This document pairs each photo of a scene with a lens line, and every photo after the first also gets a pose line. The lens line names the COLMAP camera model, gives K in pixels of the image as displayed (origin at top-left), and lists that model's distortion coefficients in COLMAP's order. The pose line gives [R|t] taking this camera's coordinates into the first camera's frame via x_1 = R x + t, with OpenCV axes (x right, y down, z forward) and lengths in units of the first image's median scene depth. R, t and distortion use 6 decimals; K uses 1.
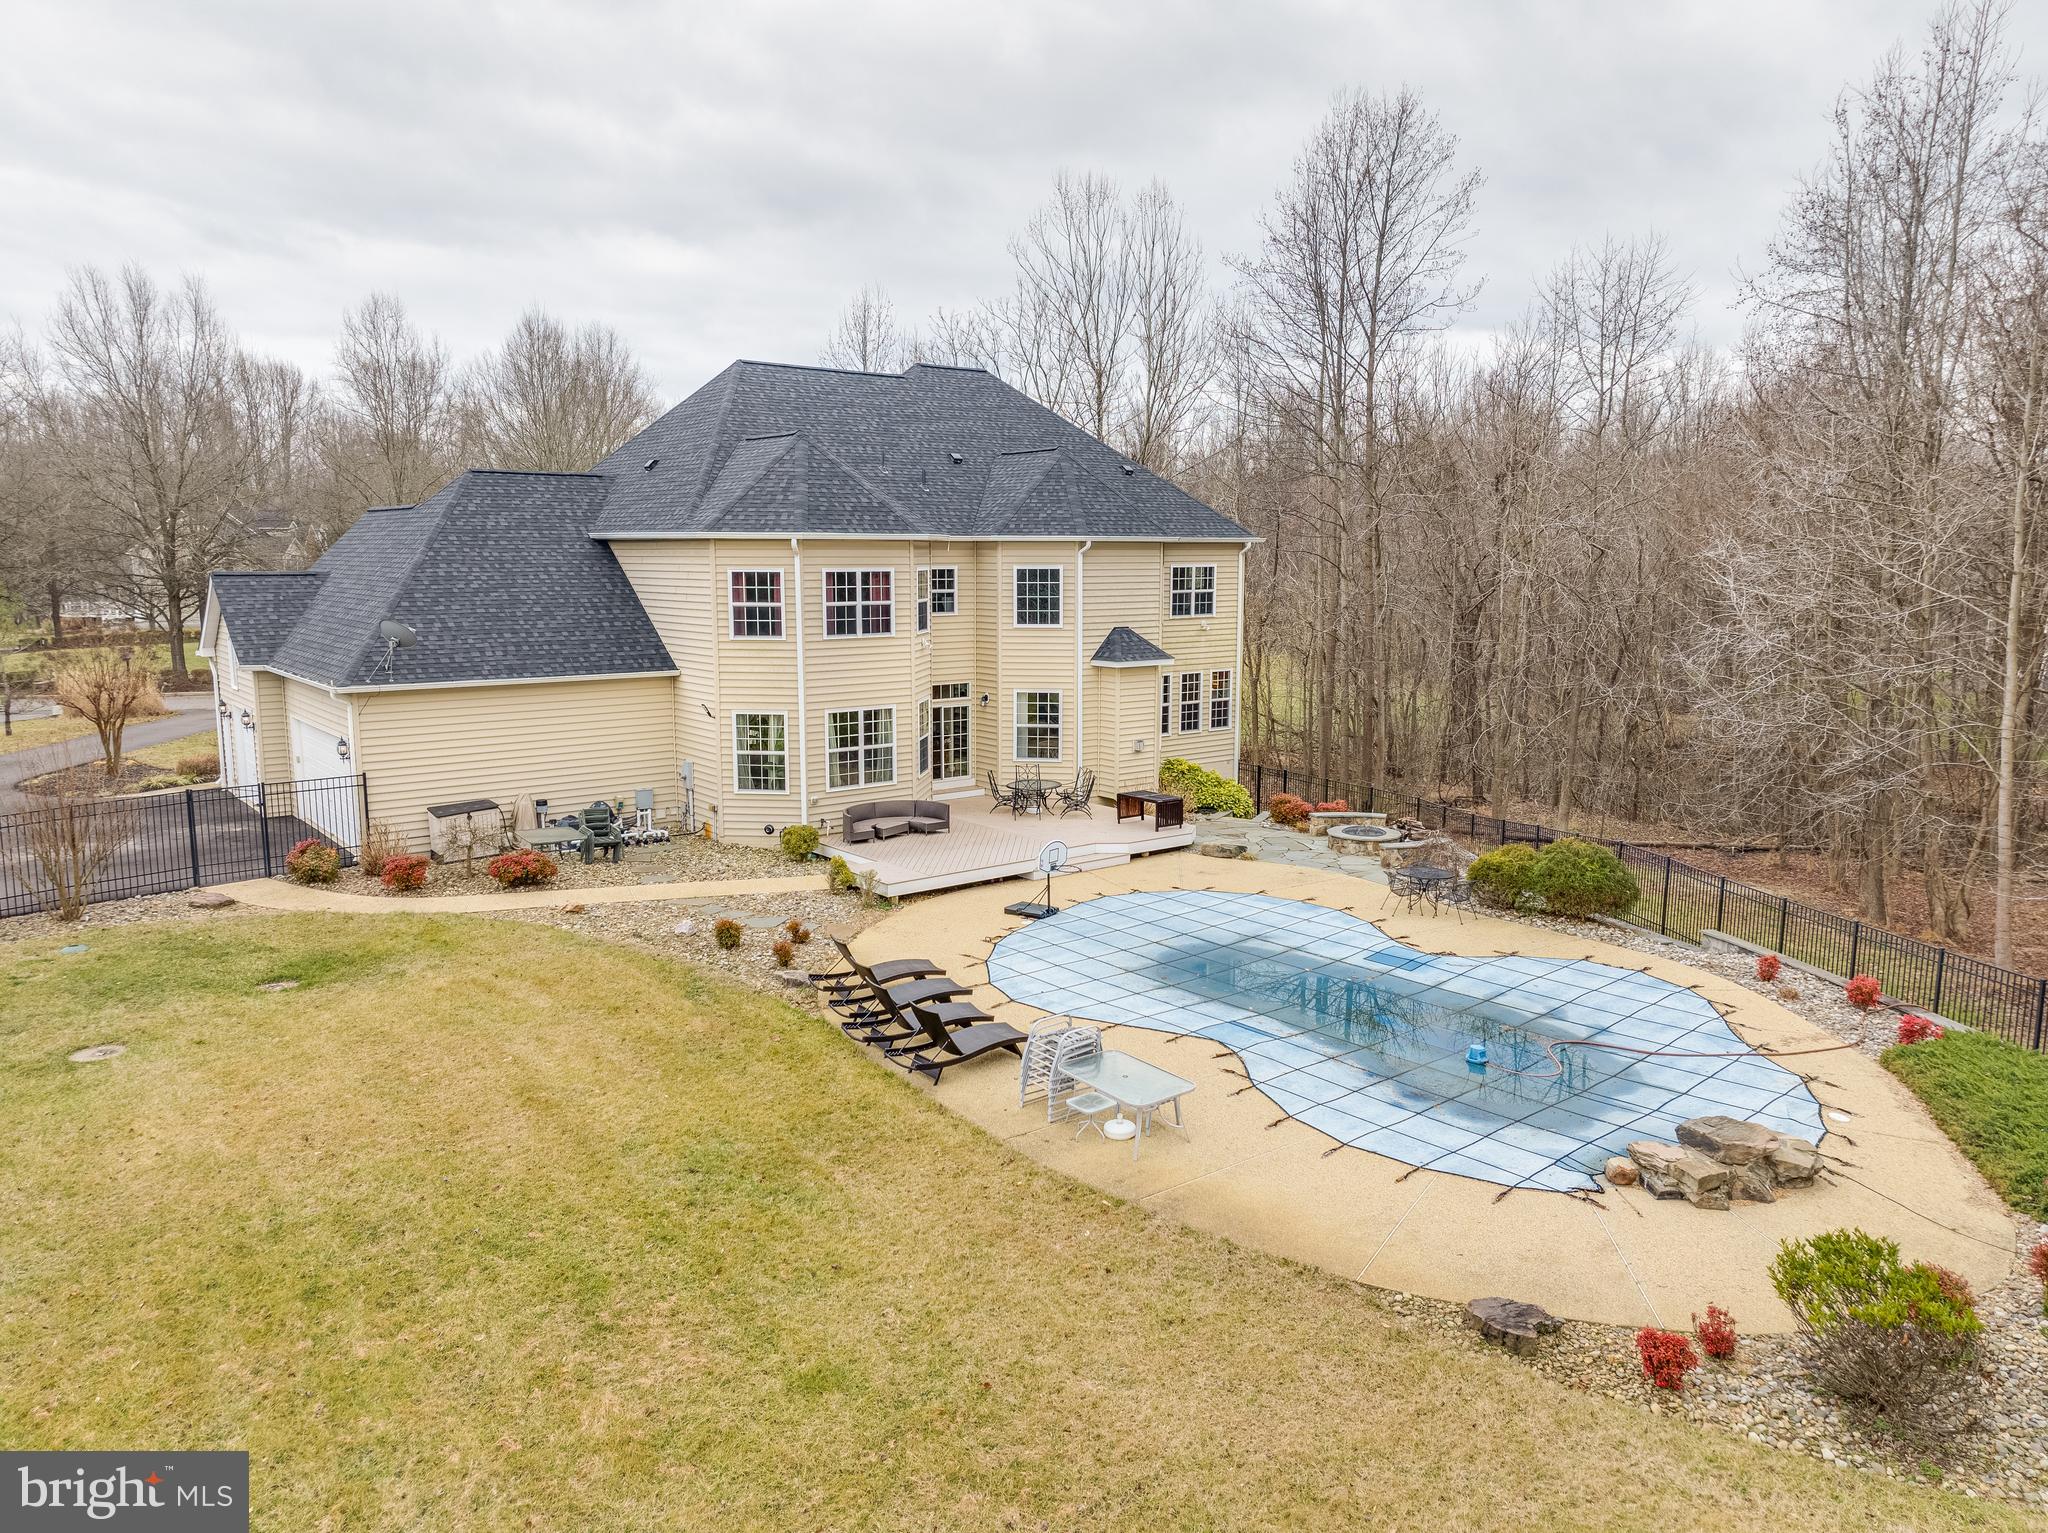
lens RADIAL K [[1415.2, 0, 1030.3], [0, 1415.2, 762.4], [0, 0, 1]] dist [0.026555, -0.002454]
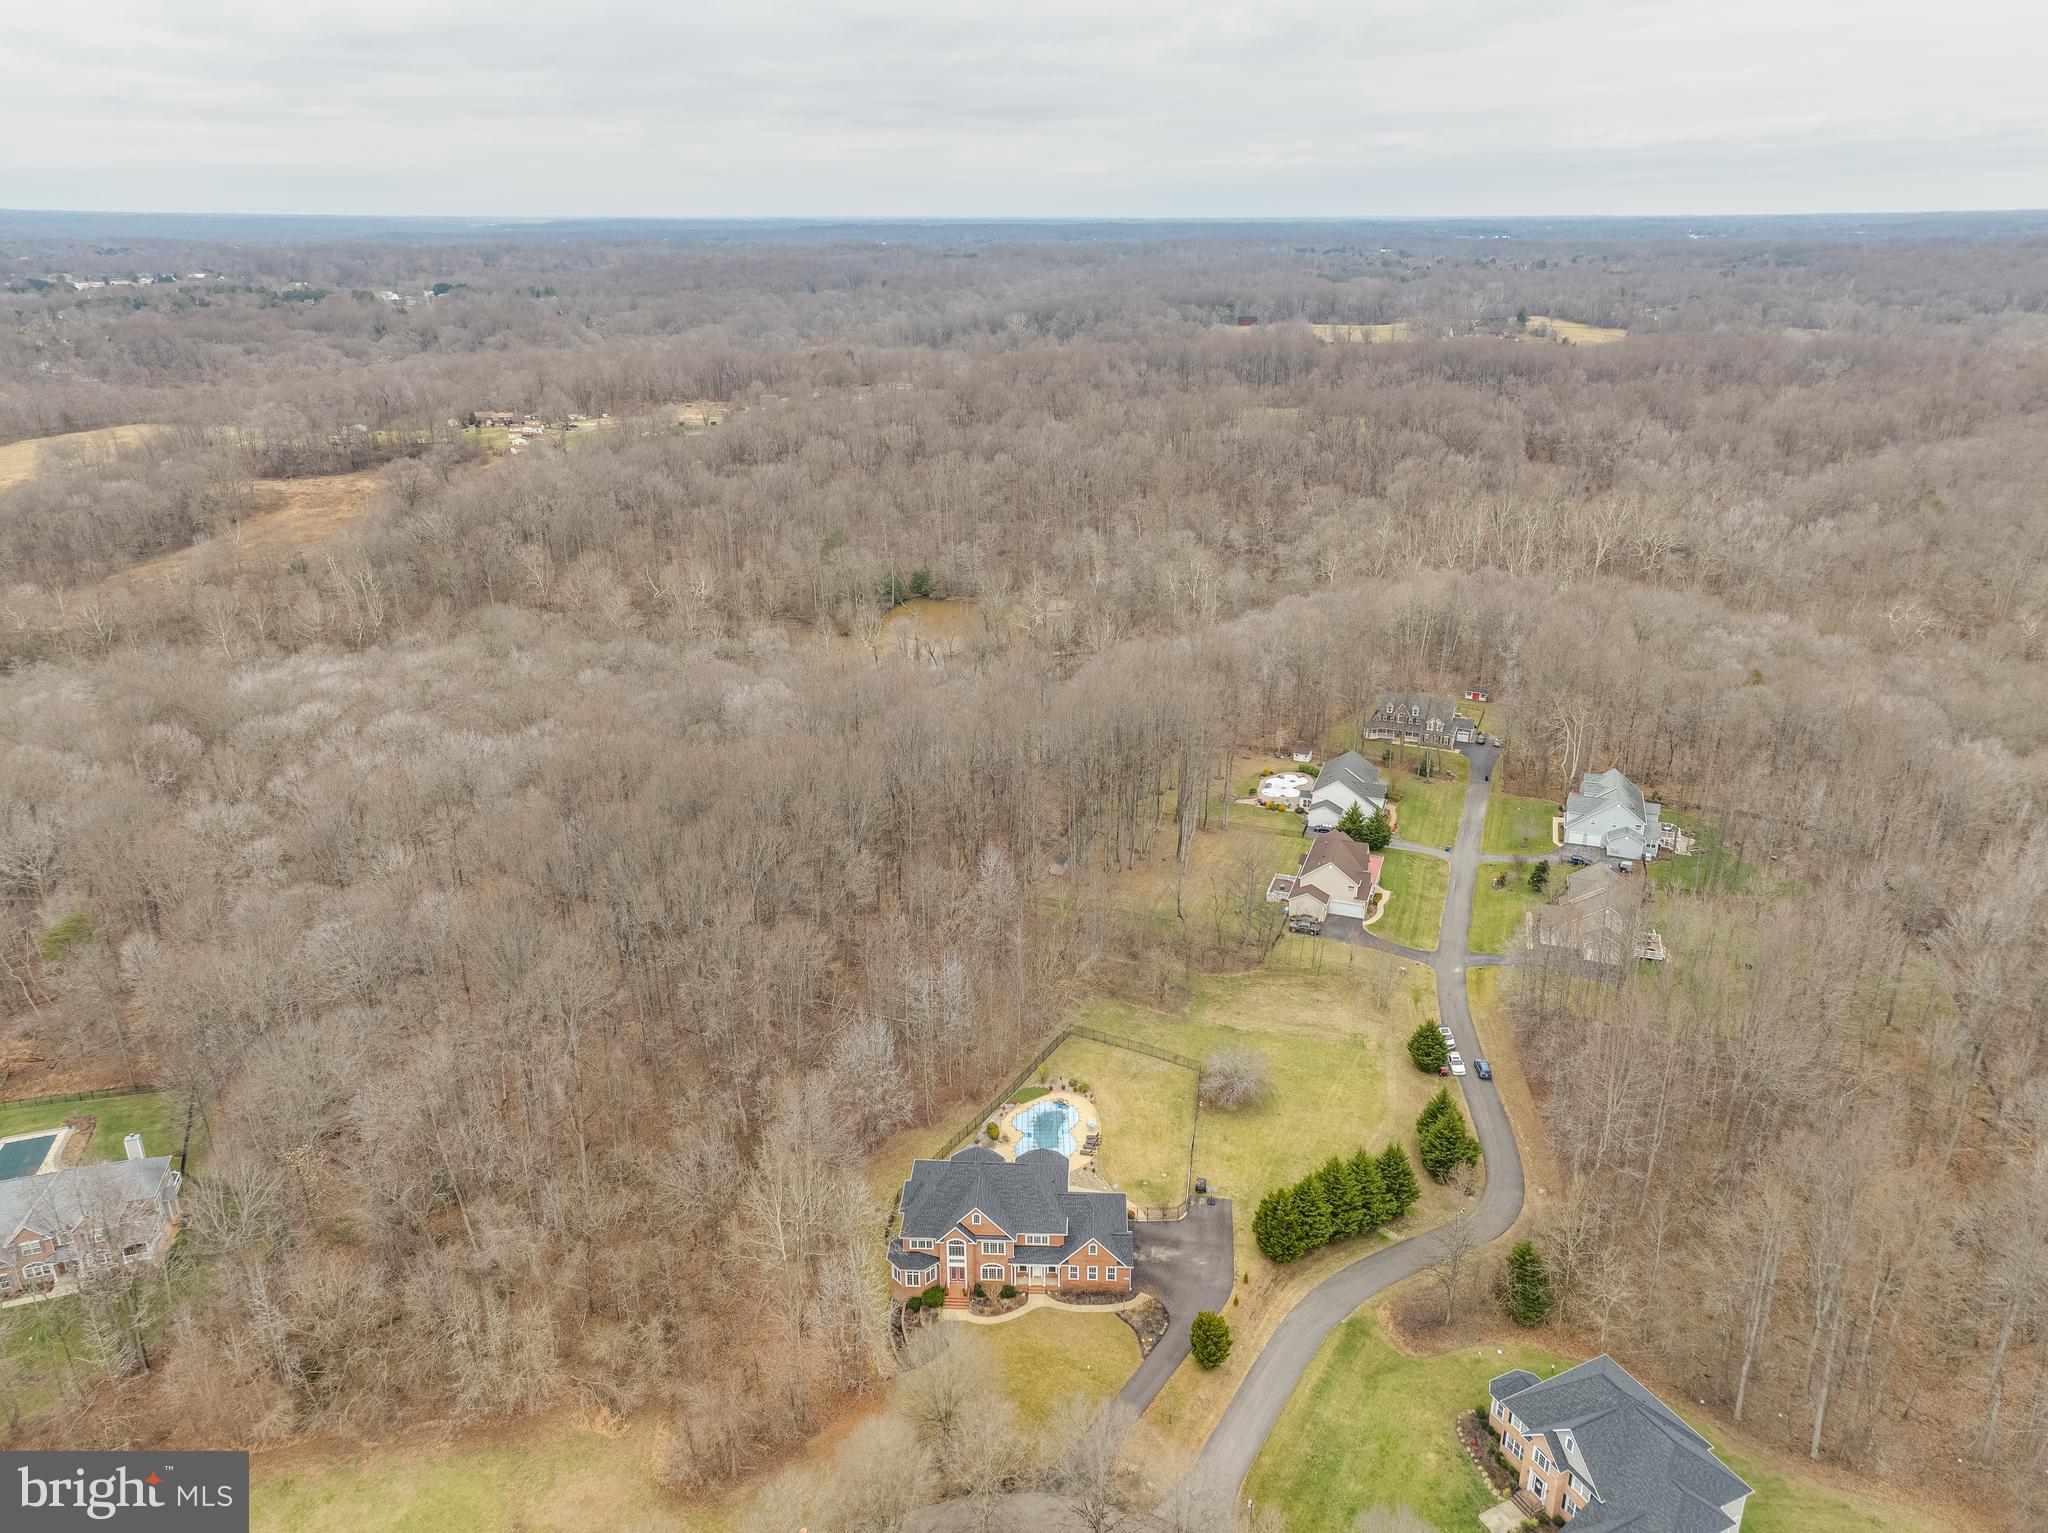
lens RADIAL K [[1415.2, 0, 1031.1], [0, 1415.2, 768.7], [0, 0, 1]] dist [0.026555, -0.002454]
pose [[-0.759138, -0.236251, 0.606544, -3.079638], [0.098461, 0.879413, 0.465767, -4.047306], [-0.643440, 0.413302, -0.644334, 3.975569]]
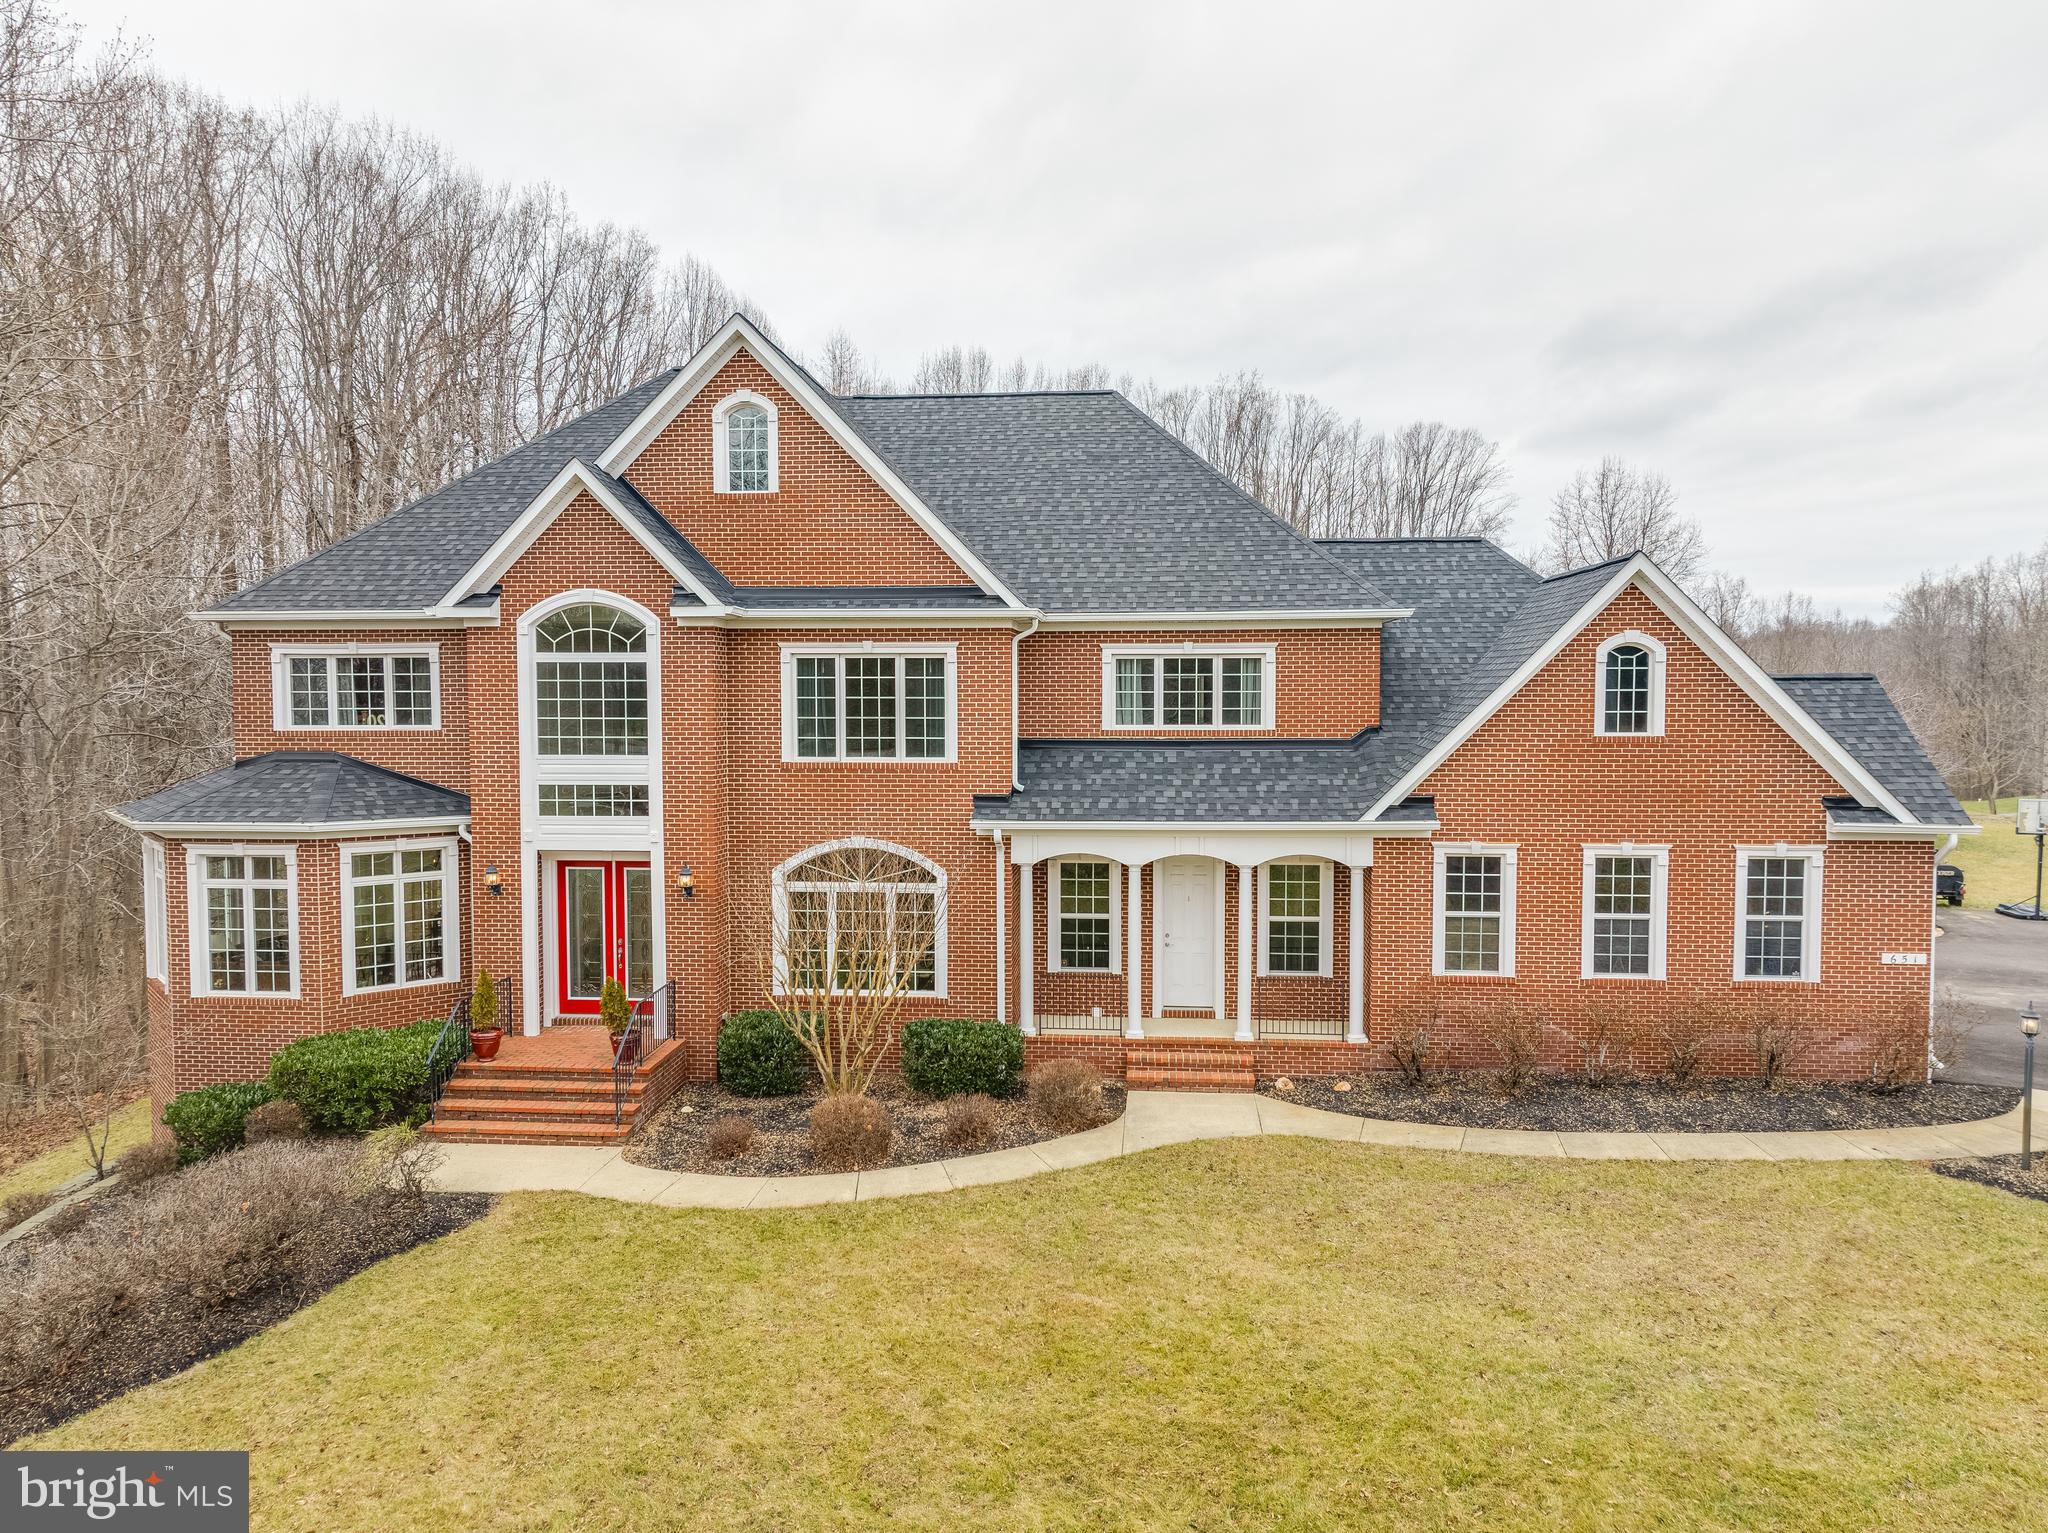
lens RADIAL K [[1415.2, 0, 1033.2], [0, 1415.2, 769.4], [0, 0, 1]] dist [0.026555, -0.002454]
pose [[-0.728141, -0.039298, 0.684300, -0.835143], [0.103851, 0.980504, 0.166813, -0.266583], [-0.677514, 0.192529, -0.709864, 1.941284]]
